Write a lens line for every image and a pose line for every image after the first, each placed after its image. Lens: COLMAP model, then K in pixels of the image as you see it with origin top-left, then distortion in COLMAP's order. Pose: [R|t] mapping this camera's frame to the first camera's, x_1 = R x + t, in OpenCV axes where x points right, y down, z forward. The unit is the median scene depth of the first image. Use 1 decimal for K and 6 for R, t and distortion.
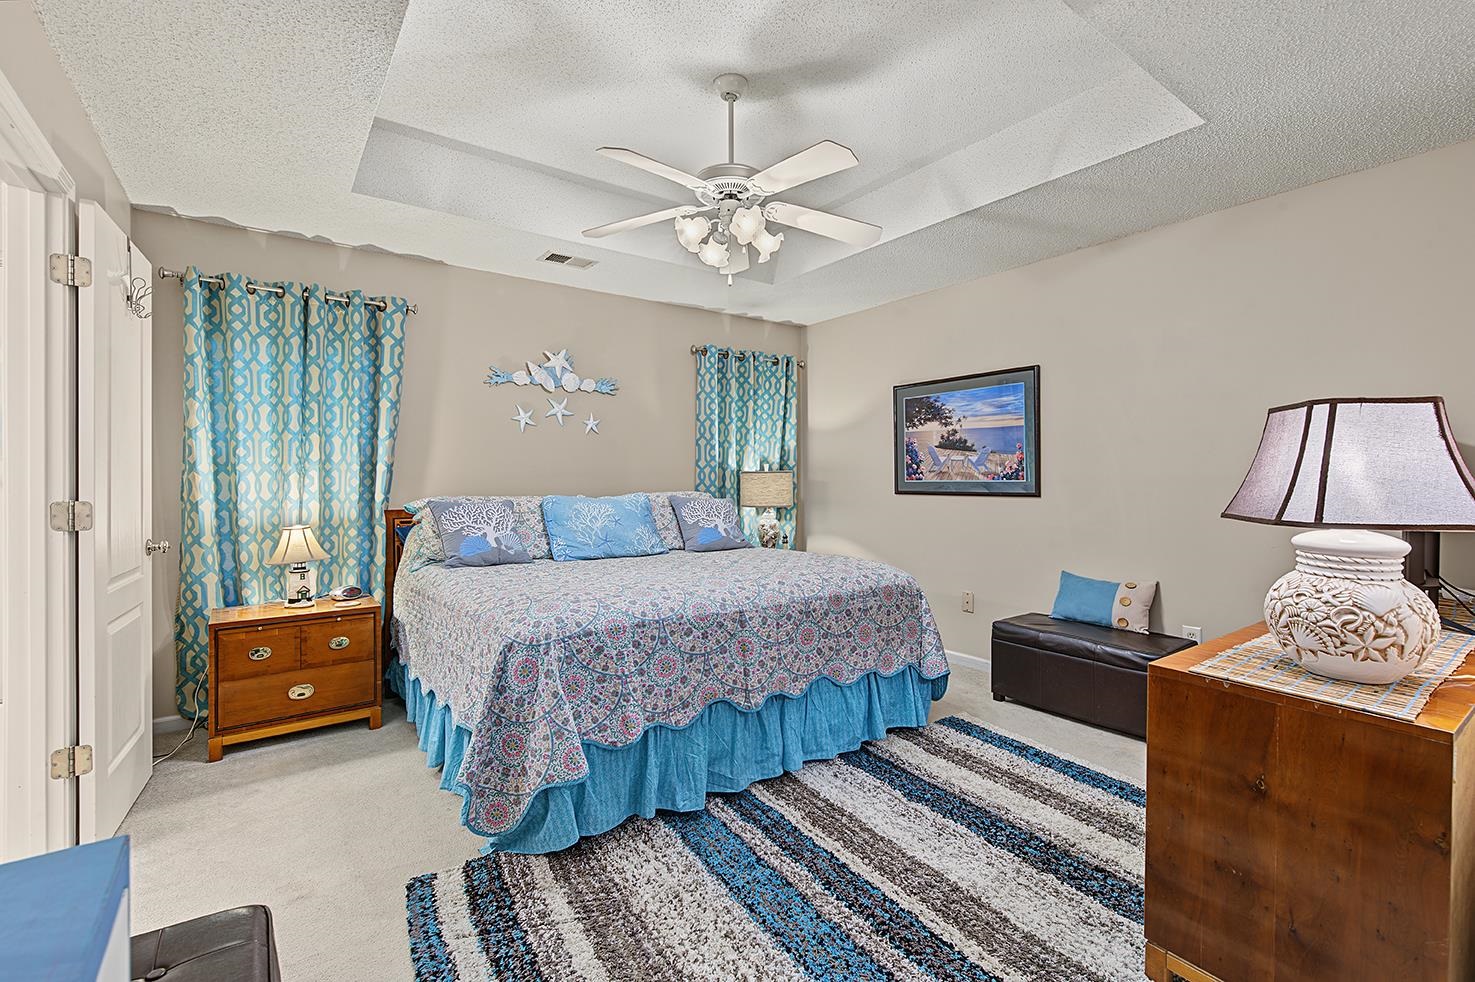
lens RADIAL K [[648.3, 0, 743.1], [0, 648.3, 479.7], [0, 0, 1]] dist [-0.001776, 0.003287]
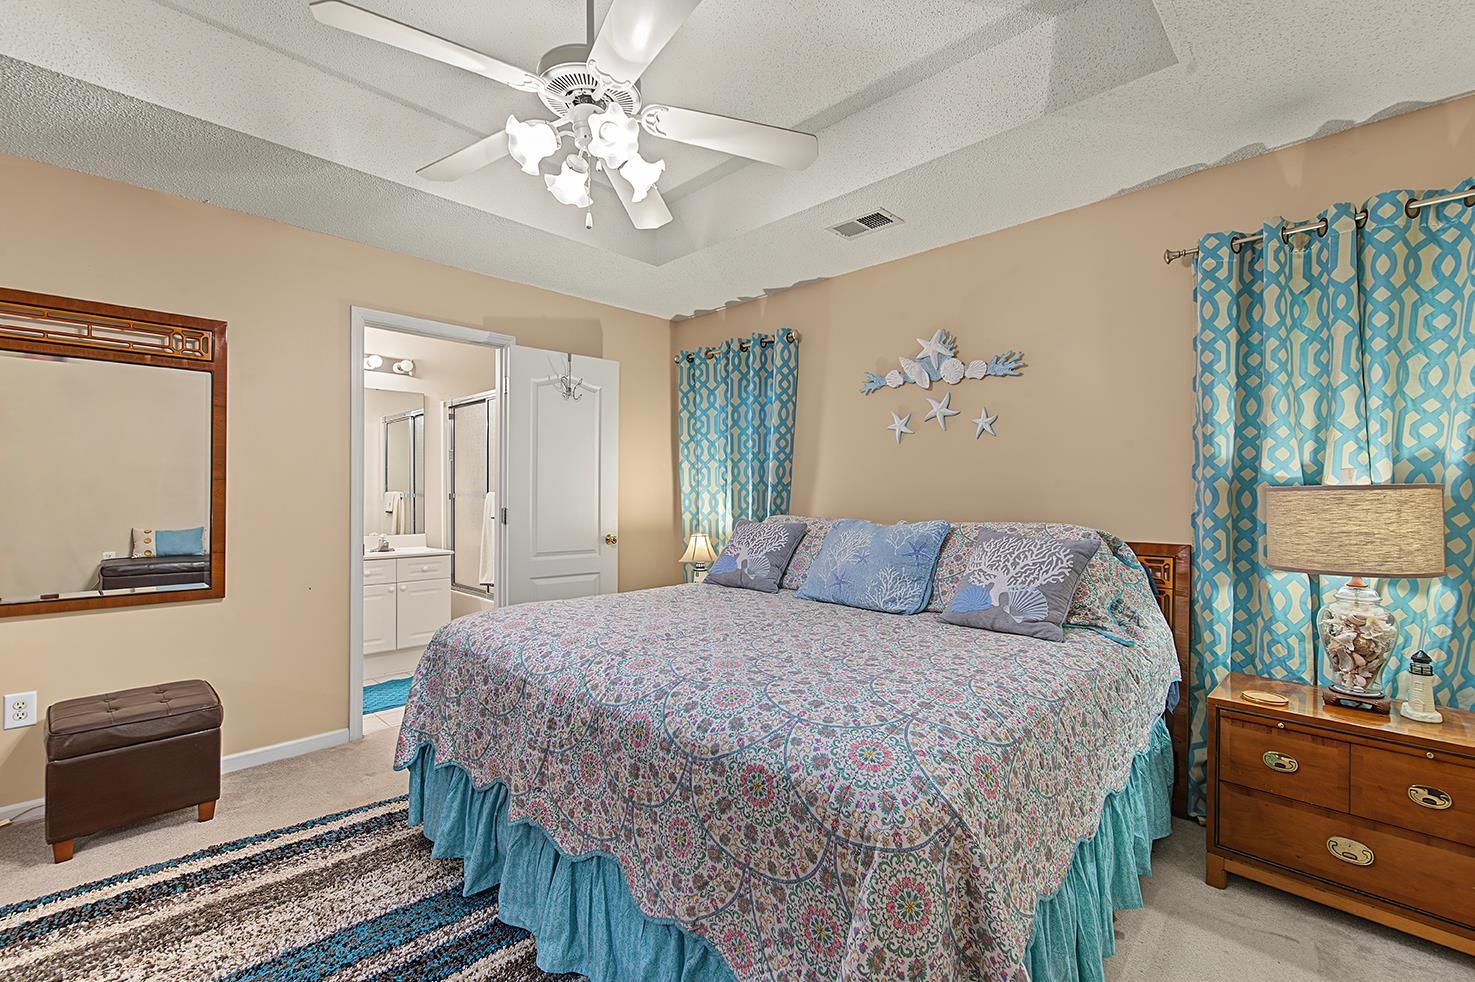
lens RADIAL K [[648.3, 0, 744.7], [0, 648.3, 493.7], [0, 0, 1]] dist [-0.001776, 0.003287]
pose [[0.167892, -0.000394, -0.985805, 0.542791], [-0.009391, 0.999954, -0.001999, -0.005908], [0.985761, 0.009594, 0.167881, 0.803762]]
